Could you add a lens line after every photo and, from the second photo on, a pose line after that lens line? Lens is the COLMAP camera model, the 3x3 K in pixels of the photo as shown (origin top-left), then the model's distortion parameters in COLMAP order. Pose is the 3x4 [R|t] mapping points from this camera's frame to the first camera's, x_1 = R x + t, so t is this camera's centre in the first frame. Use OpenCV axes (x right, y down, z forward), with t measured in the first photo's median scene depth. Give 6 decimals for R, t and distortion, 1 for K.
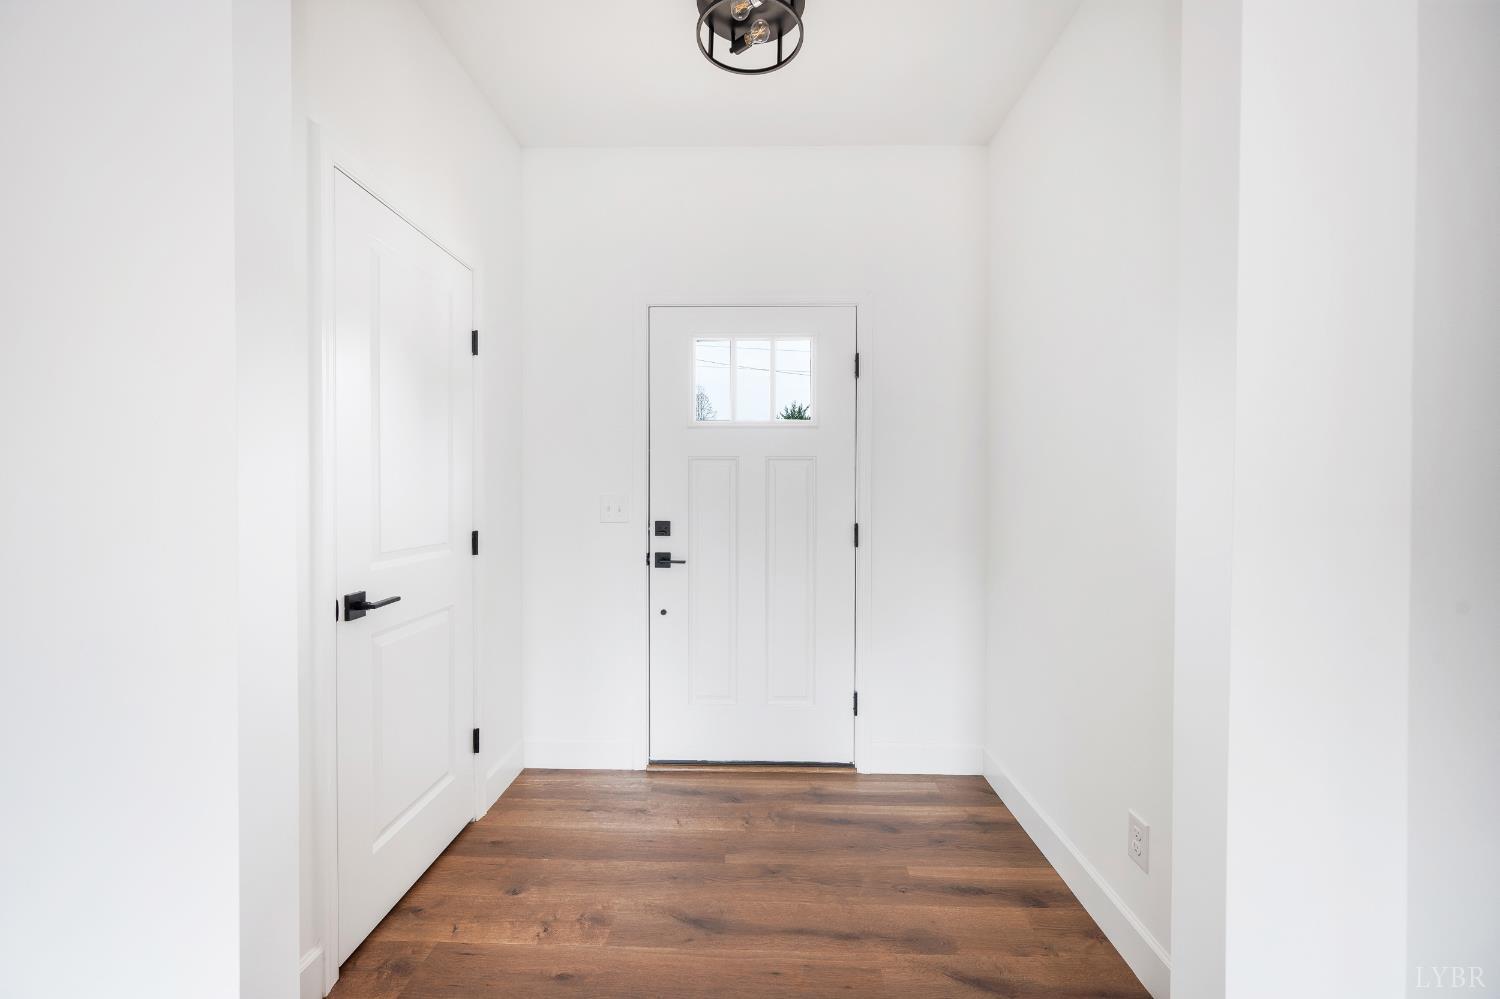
lens RADIAL K [[704.3, 0, 747.5], [0, 704.3, 490.1], [0, 0, 1]] dist [0.000266, 0.000029]
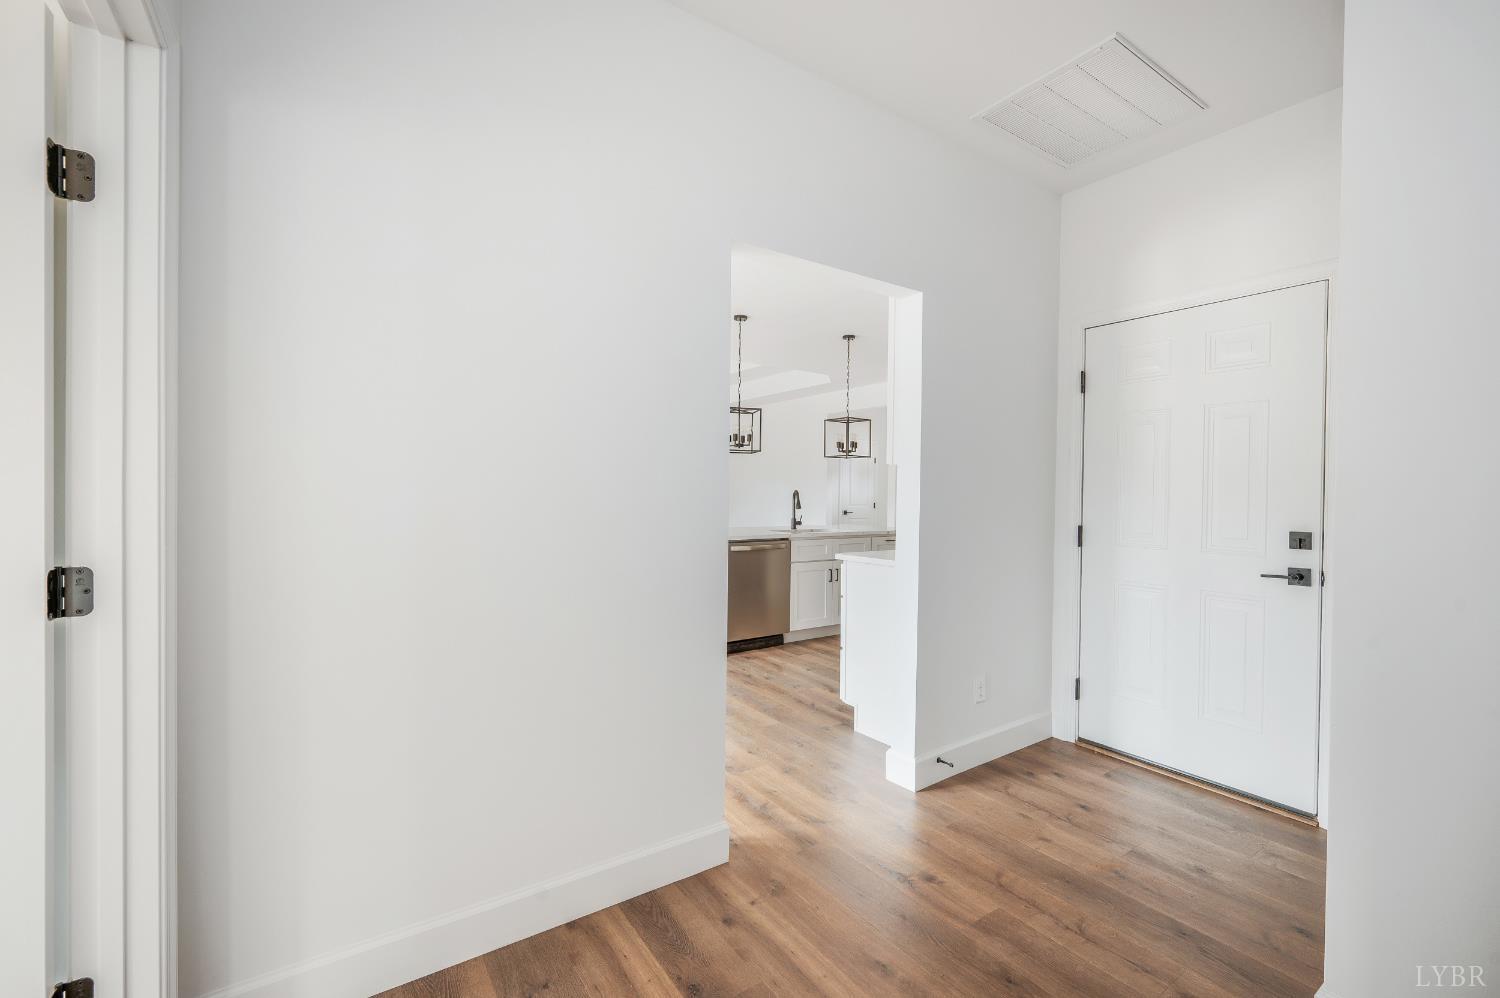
lens RADIAL K [[631.0, 0, 750.0], [0, 631.0, 499.0], [0, 0, 1]] dist [-0.000075, 0.000099]
pose [[0.581217, 0.017186, -0.813567, 0.275149], [-0.010365, 0.999852, 0.013716, -0.000570], [0.813683, 0.000461, 0.581309, -0.003438]]
